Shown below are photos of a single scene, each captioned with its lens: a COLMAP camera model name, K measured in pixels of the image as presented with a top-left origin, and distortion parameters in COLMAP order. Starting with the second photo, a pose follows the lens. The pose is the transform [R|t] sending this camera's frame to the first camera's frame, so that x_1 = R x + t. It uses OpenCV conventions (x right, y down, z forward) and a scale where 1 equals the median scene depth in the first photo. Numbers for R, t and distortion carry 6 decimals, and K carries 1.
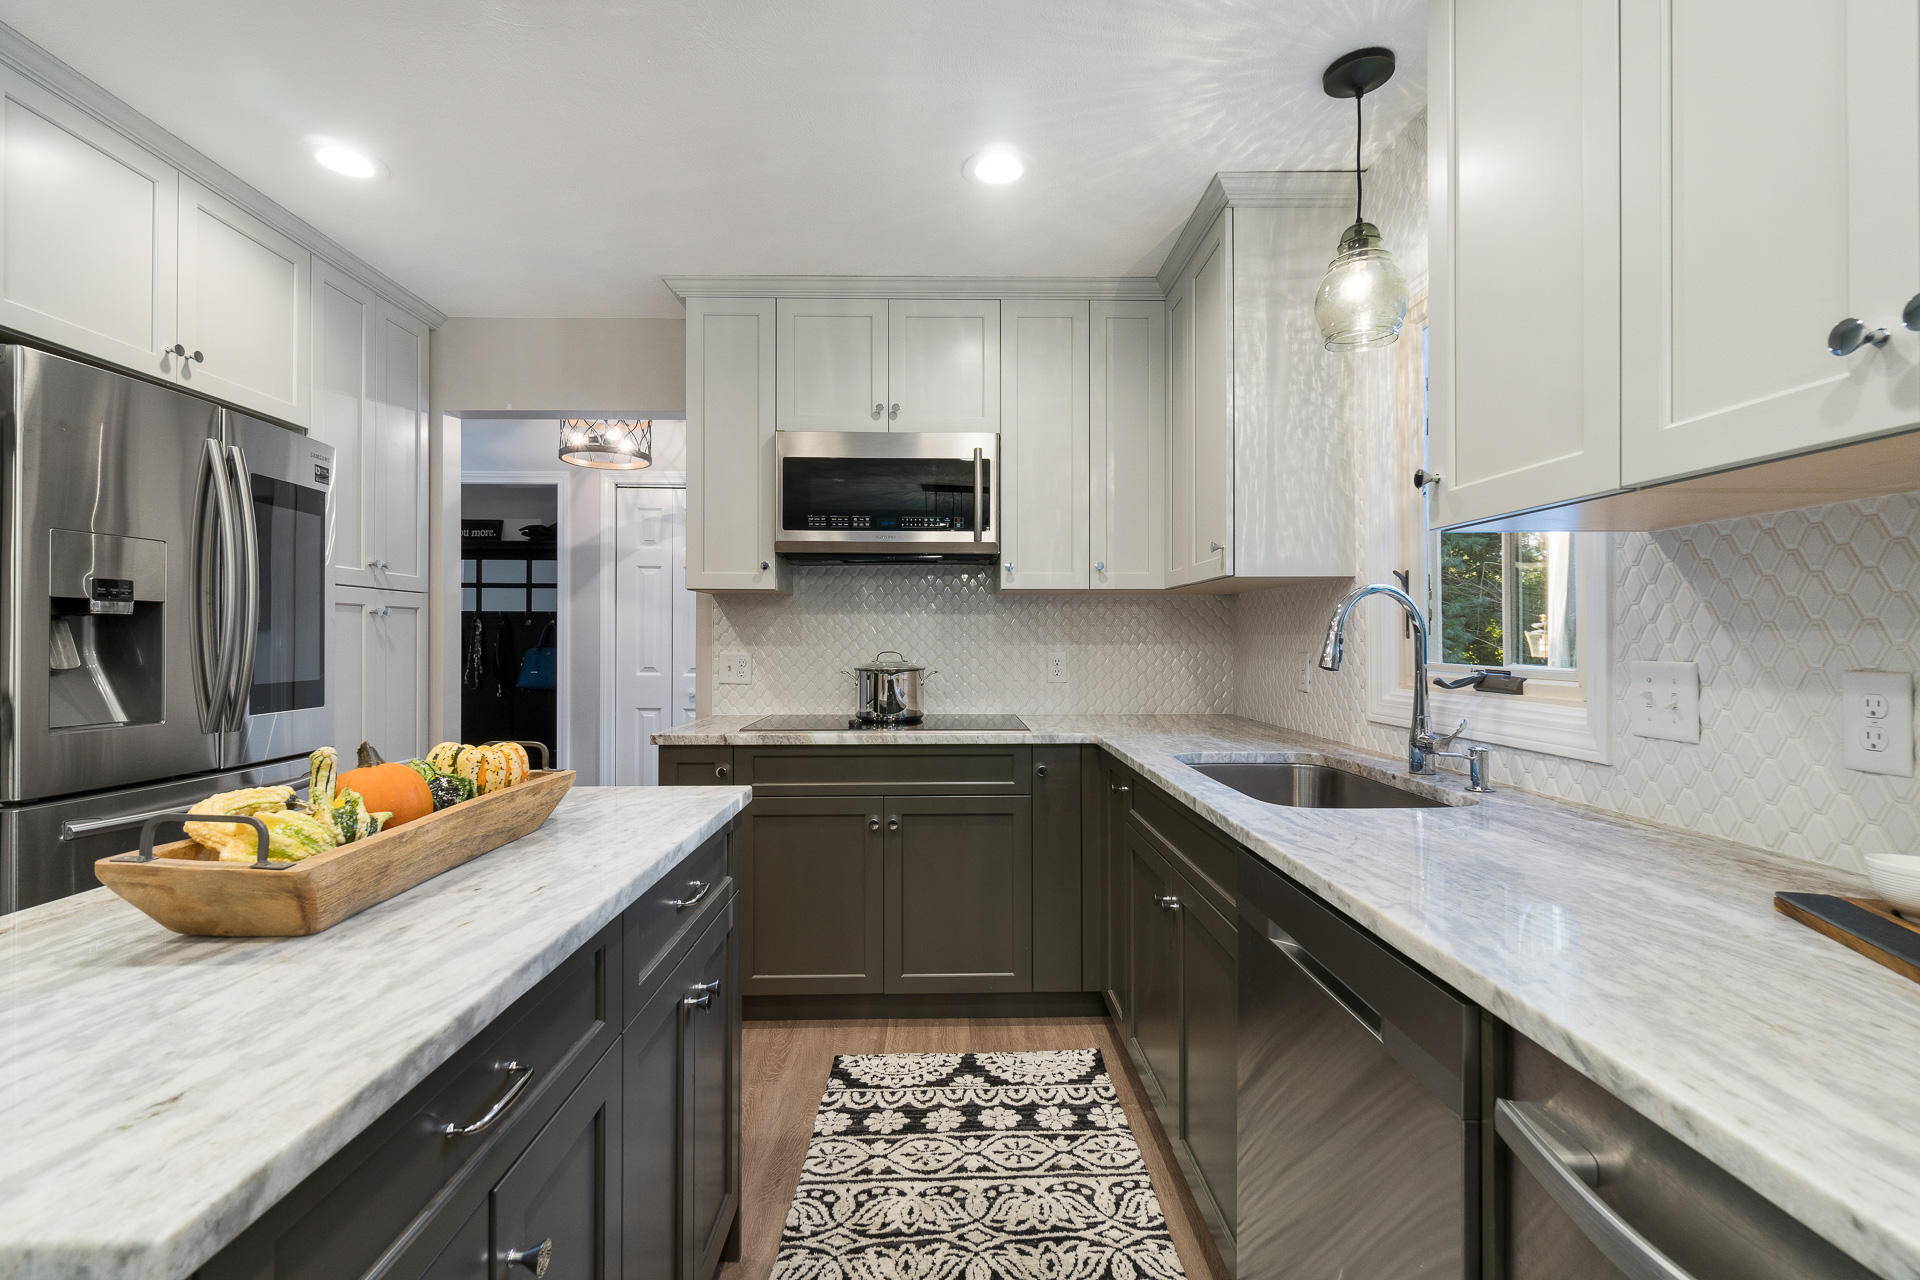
lens RADIAL K [[870.9, 0, 951.2], [0, 870.9, 637.9], [0, 0, 1]] dist [-0.000184, -0.000298]
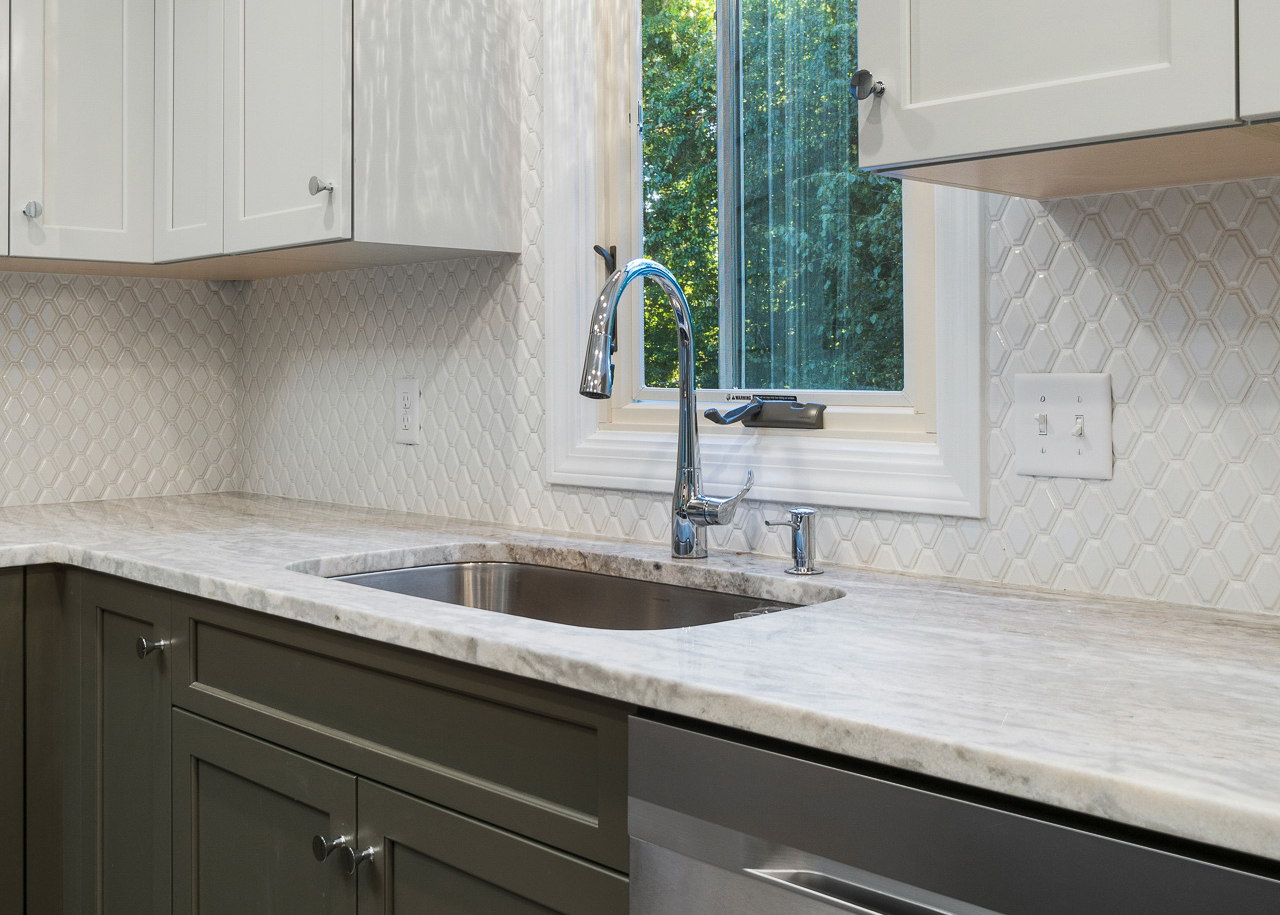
lens RADIAL K [[1407.1, 0, 637.1], [0, 1407.1, 361.7], [0, 0, 1]] dist [-0.013237, 0.008598]
pose [[0.731357, 0.004079, 0.681983, -0.160683], [0.001627, 0.999969, -0.007726, 0.014780], [-0.681993, 0.006760, 0.731327, 0.209296]]
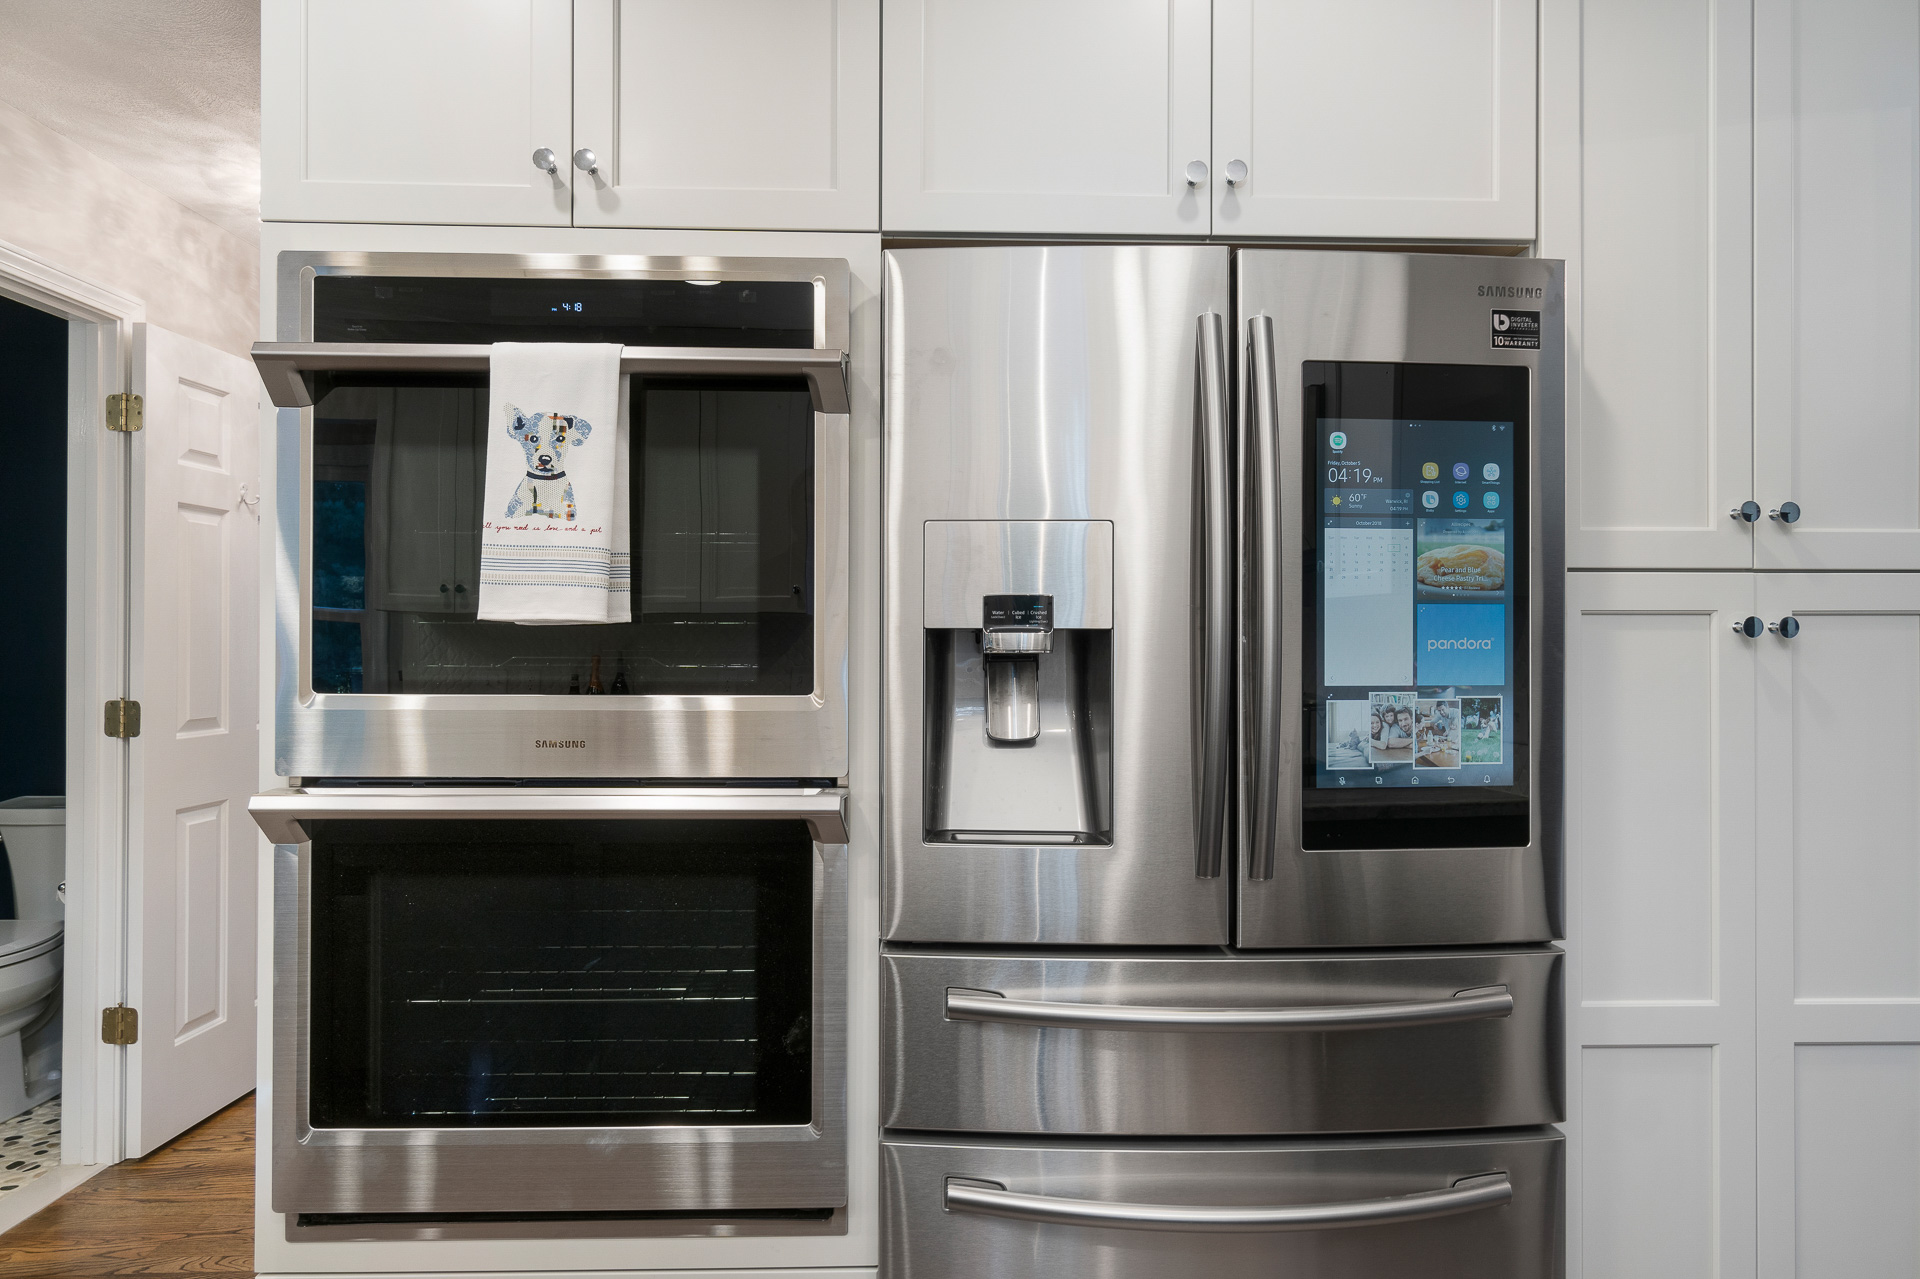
lens RADIAL K [[1063.5, 0, 972.9], [0, 1063.5, 641.0], [0, 0, 1]] dist [-0.003849, -0.000484]
pose [[0.014793, 0.005317, -0.999876, -0.193942], [-0.000352, 0.999986, 0.005313, -0.031873], [0.999891, 0.000273, 0.014795, 0.767640]]
